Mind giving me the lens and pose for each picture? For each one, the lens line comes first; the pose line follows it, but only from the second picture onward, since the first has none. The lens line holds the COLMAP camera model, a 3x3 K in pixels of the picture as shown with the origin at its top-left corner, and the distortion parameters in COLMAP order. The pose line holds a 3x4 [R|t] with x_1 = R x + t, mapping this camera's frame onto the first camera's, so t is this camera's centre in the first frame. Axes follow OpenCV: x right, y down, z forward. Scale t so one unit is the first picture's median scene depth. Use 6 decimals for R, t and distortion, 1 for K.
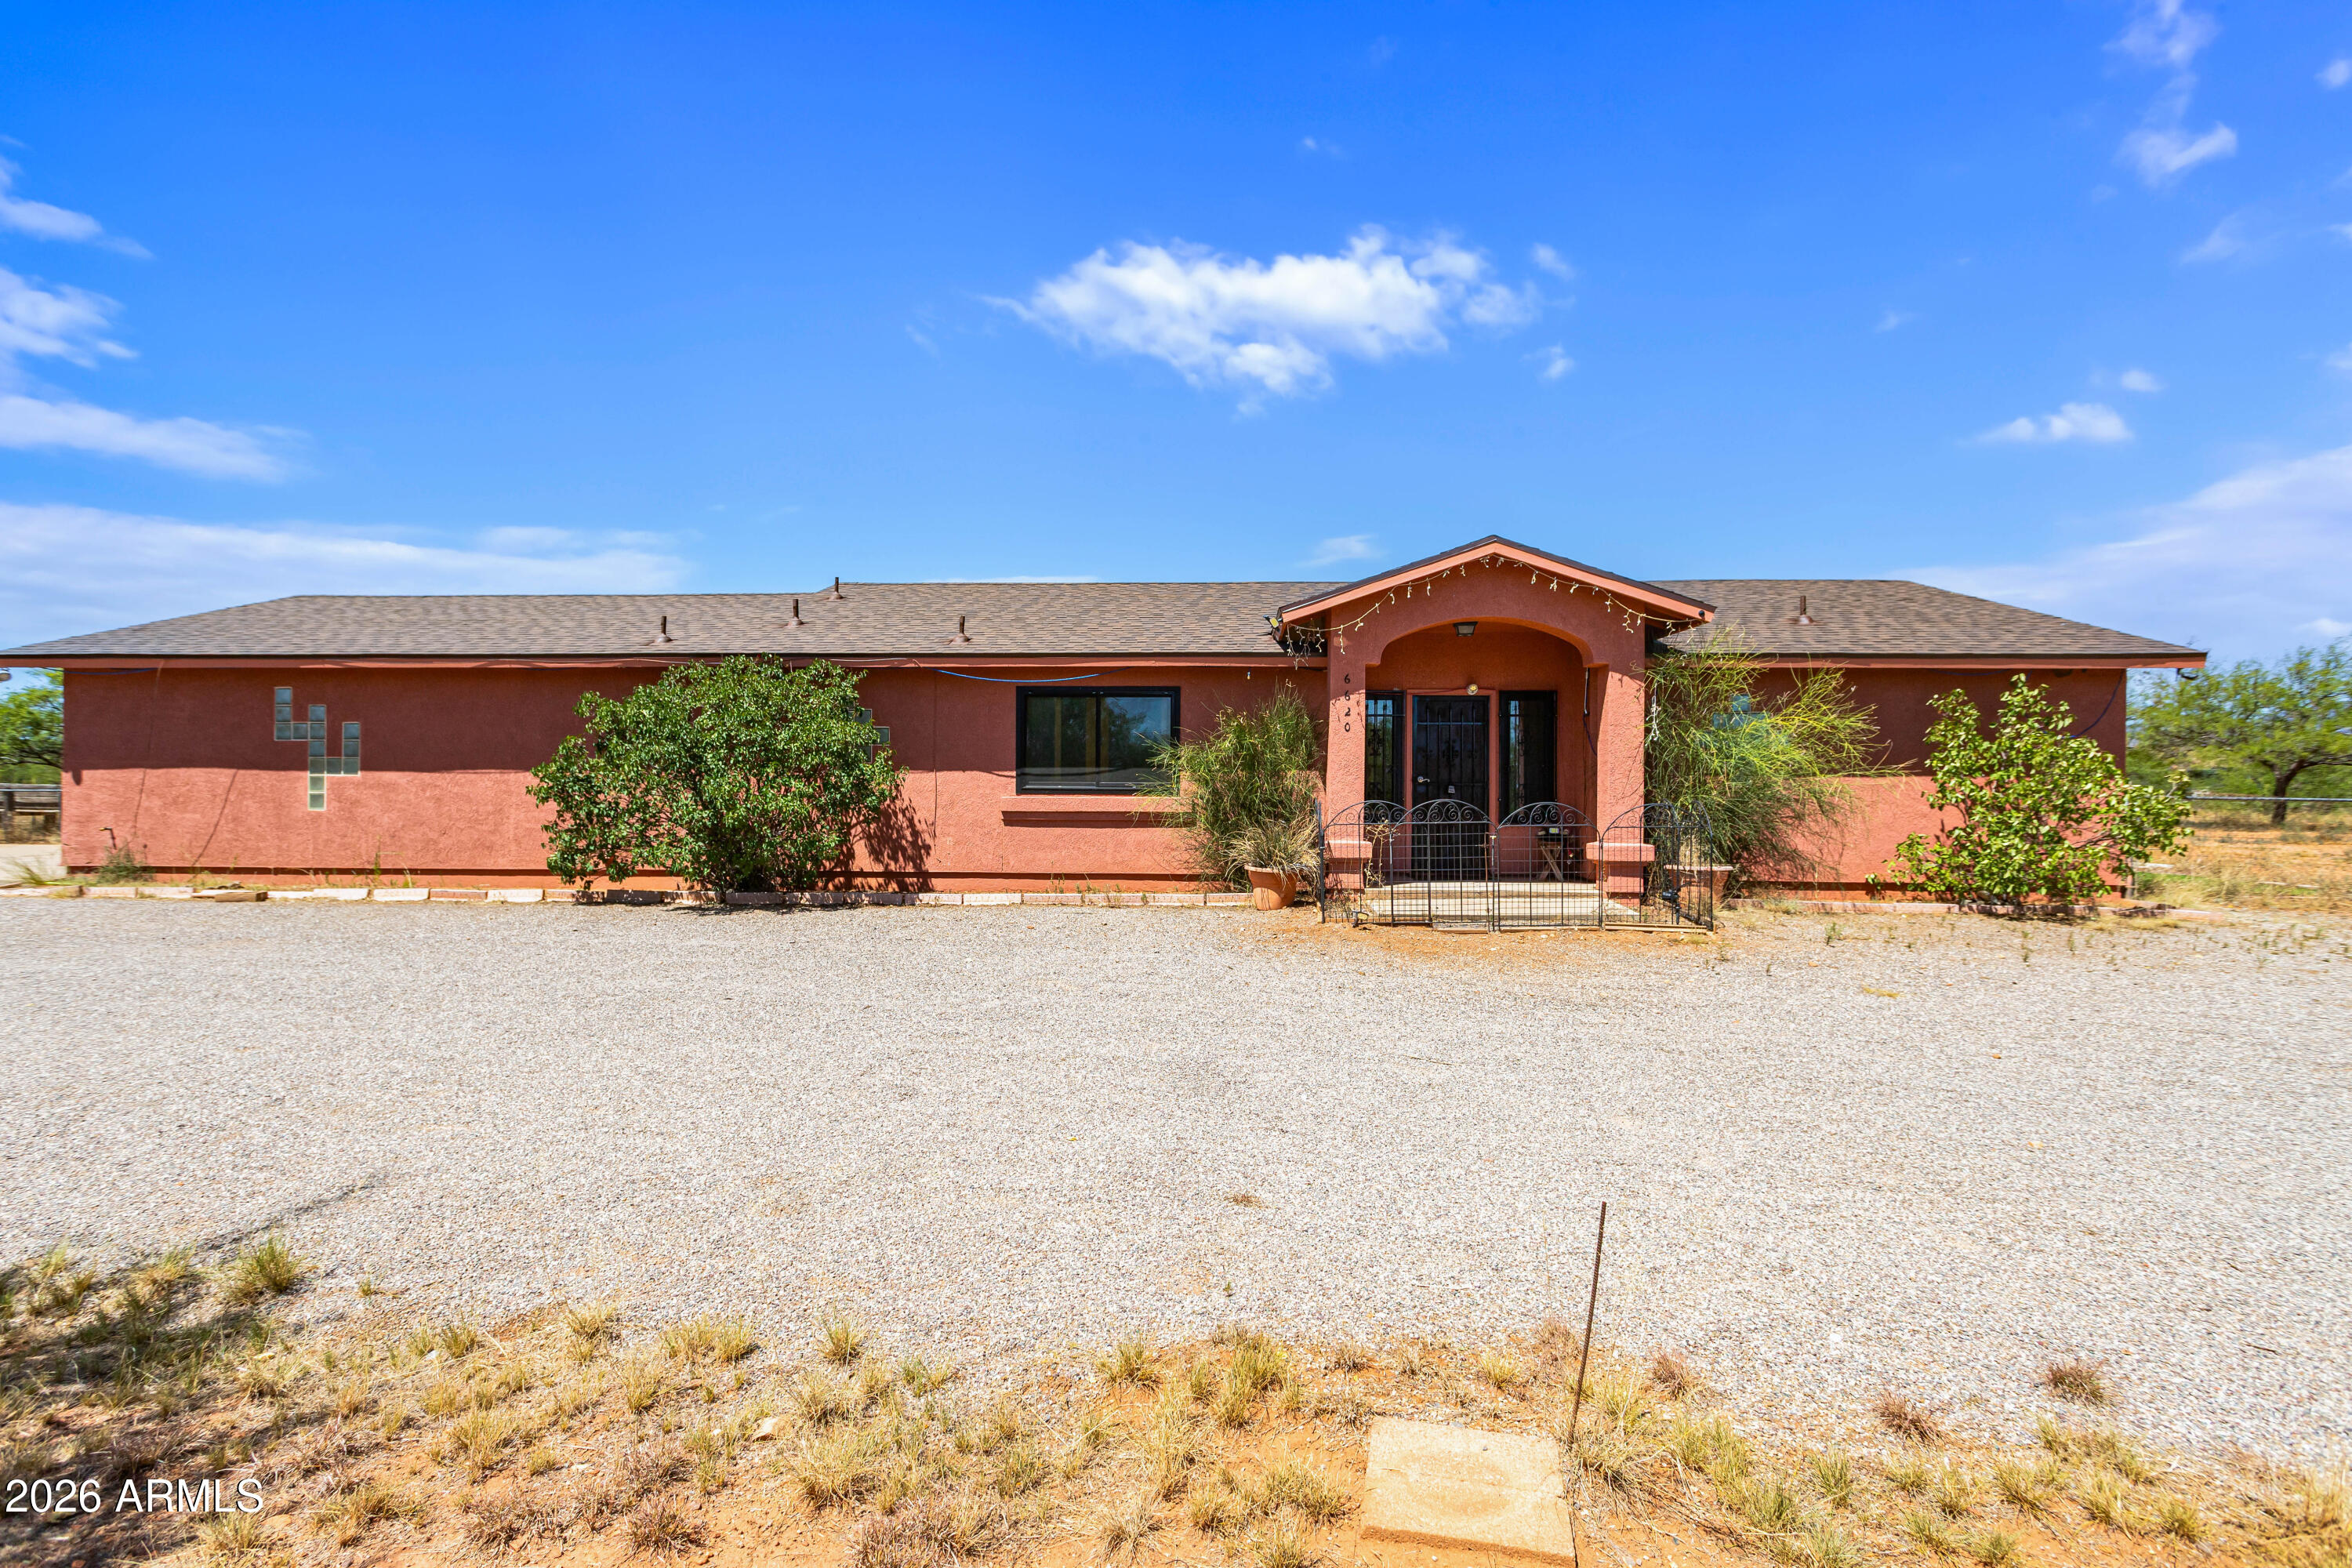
lens RADIAL K [[1135.5, 0, 1174.0], [0, 1135.5, 792.5], [0, 0, 1]] dist [0.005454, 0.001225]
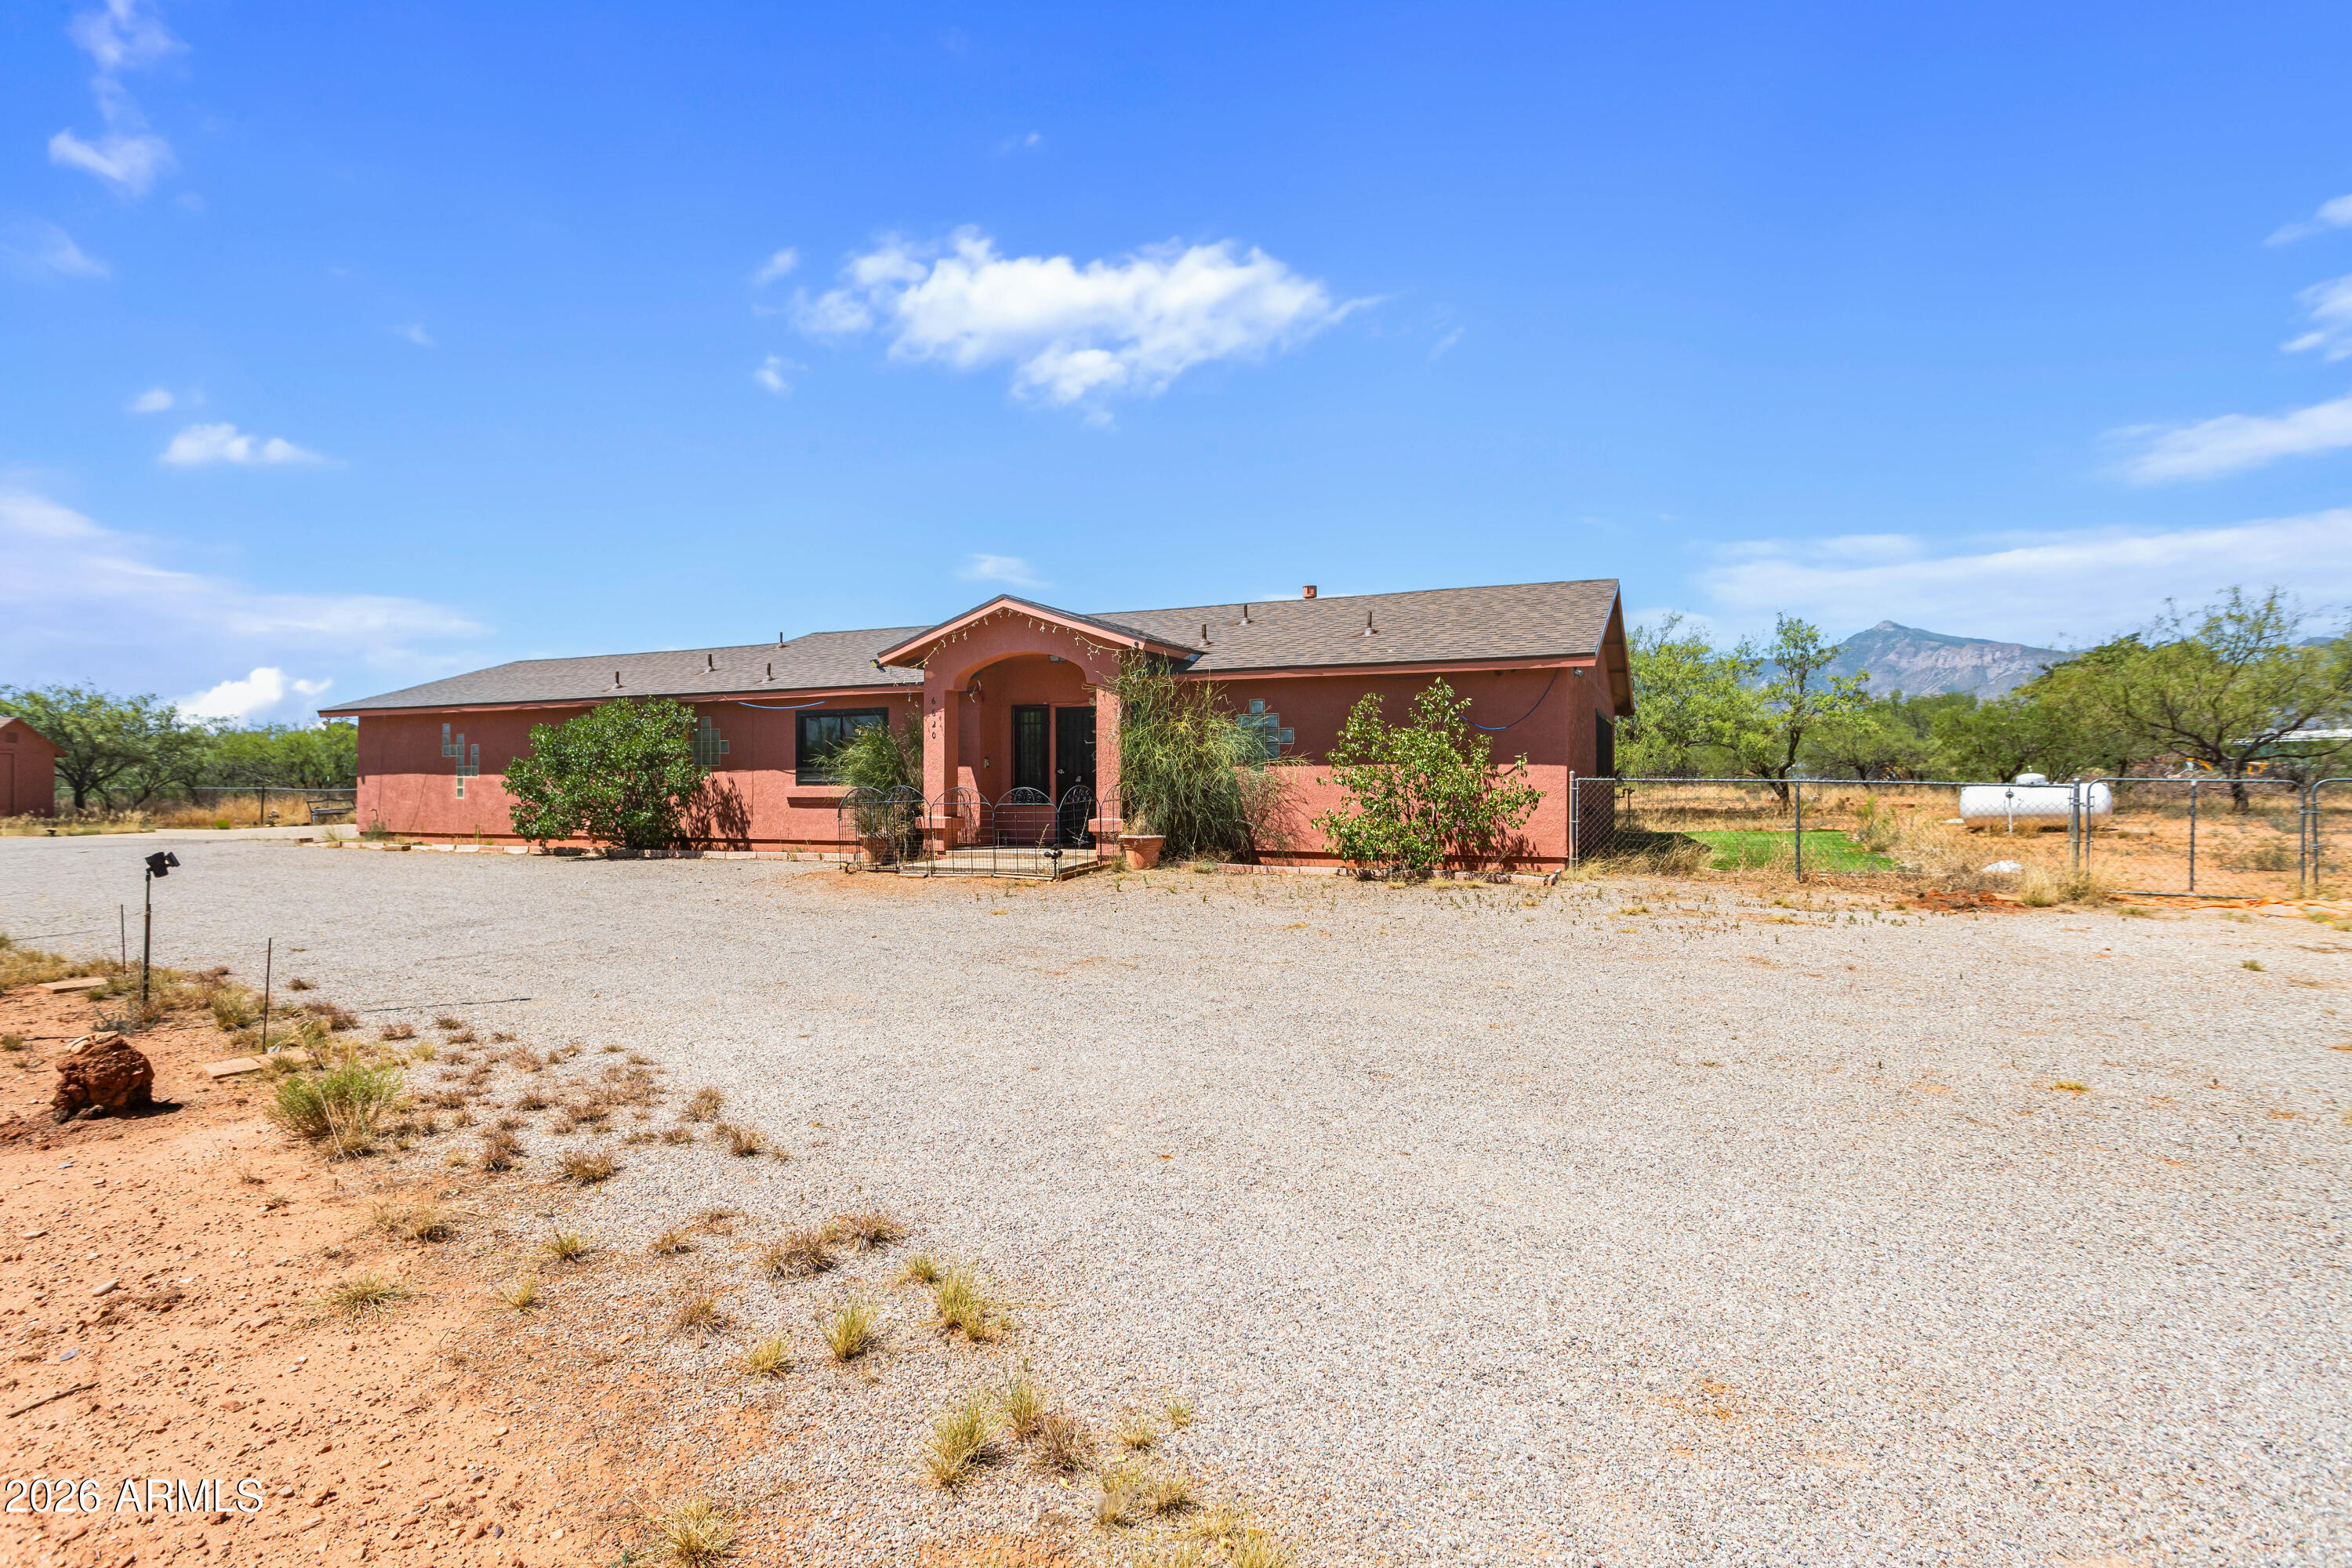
lens RADIAL K [[1135.5, 0, 1174.0], [0, 1135.5, 792.5], [0, 0, 1]] dist [0.005454, 0.001225]
pose [[0.937649, -0.005251, -0.347544, 0.867208], [0.006742, 0.999973, 0.003080, 0.009894], [0.347518, -0.005232, 0.937659, -0.197821]]
